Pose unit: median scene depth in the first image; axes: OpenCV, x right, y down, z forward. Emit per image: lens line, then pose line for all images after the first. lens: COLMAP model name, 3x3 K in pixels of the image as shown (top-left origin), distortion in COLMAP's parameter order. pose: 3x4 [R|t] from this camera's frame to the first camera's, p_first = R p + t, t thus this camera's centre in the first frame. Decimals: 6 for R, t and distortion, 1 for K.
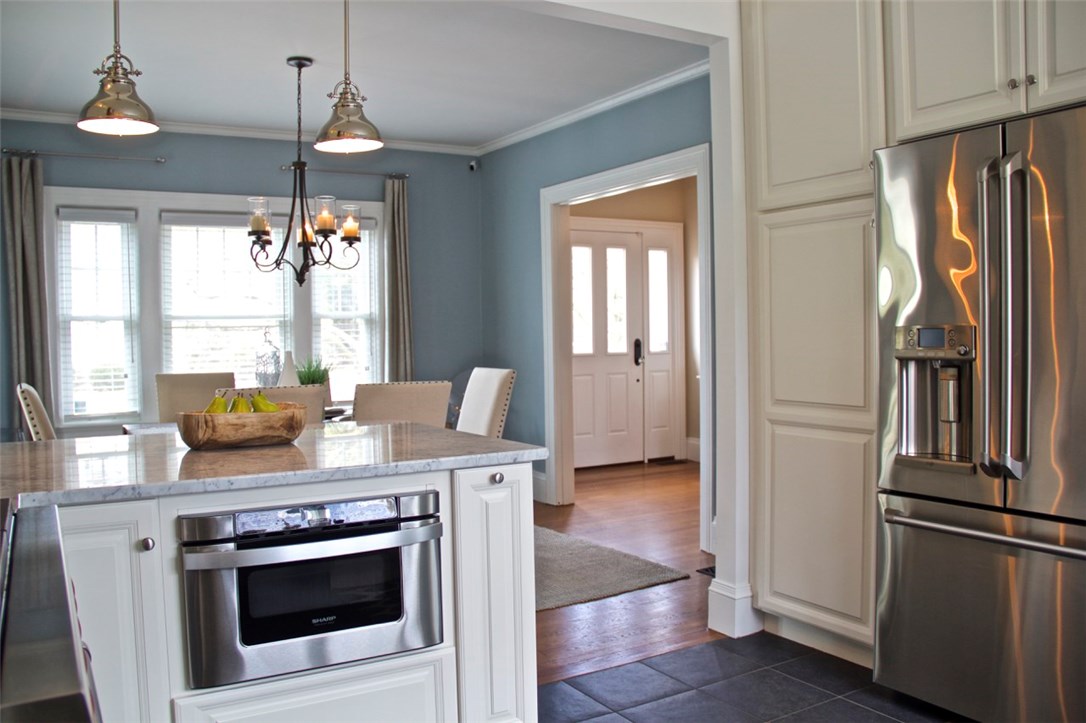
lens RADIAL K [[910.7, 0, 543.0], [0, 910.7, 361.5], [0, 0, 1]] dist [-0.184152, 0.125449]
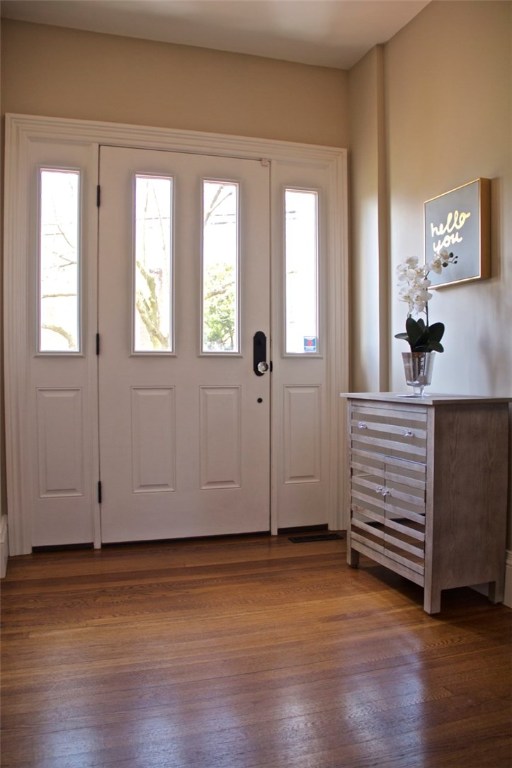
lens RADIAL K [[644.0, 0, 256.0], [0, 644.0, 384.0], [0, 0, 1]] dist [-0.184152, 0.125449]
pose [[0.974151, 0.019167, -0.225083, 0.198082], [-0.020147, 0.999795, -0.002060, 0.010772], [0.224998, 0.006542, 0.974337, 0.579322]]
